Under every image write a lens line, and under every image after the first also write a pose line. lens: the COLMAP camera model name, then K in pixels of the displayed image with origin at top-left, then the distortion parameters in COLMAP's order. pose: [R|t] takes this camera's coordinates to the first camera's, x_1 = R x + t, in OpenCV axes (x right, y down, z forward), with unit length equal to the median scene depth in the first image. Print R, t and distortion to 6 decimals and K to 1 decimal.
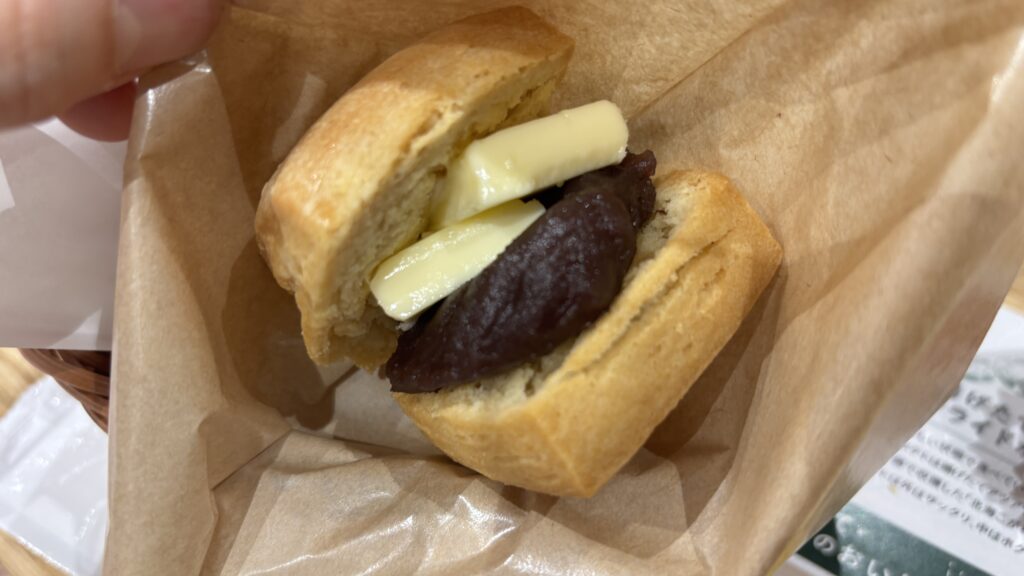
lens RADIAL K [[710.4, 0, 512.0], [0, 710.4, 288.0], [0, 0, 1]] dist [0.002823, -0.000145]
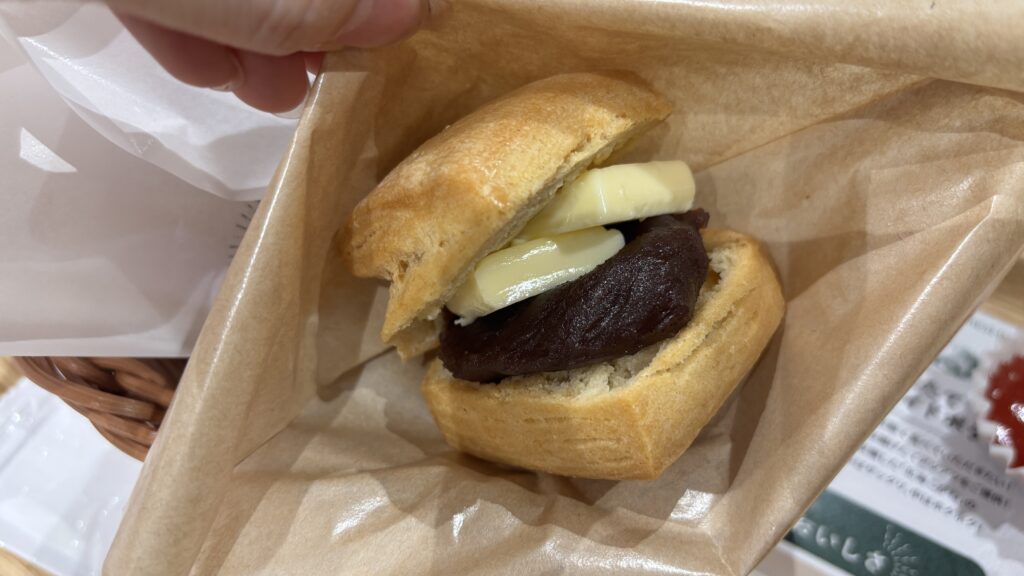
lens RADIAL K [[710.4, 0, 512.0], [0, 710.4, 288.0], [0, 0, 1]] dist [0.002823, -0.000145]
pose [[0.953918, 0.172271, 0.245691, -0.466494], [-0.143485, 0.980979, -0.130737, 0.174141], [-0.263539, 0.089459, 0.960492, -0.093834]]
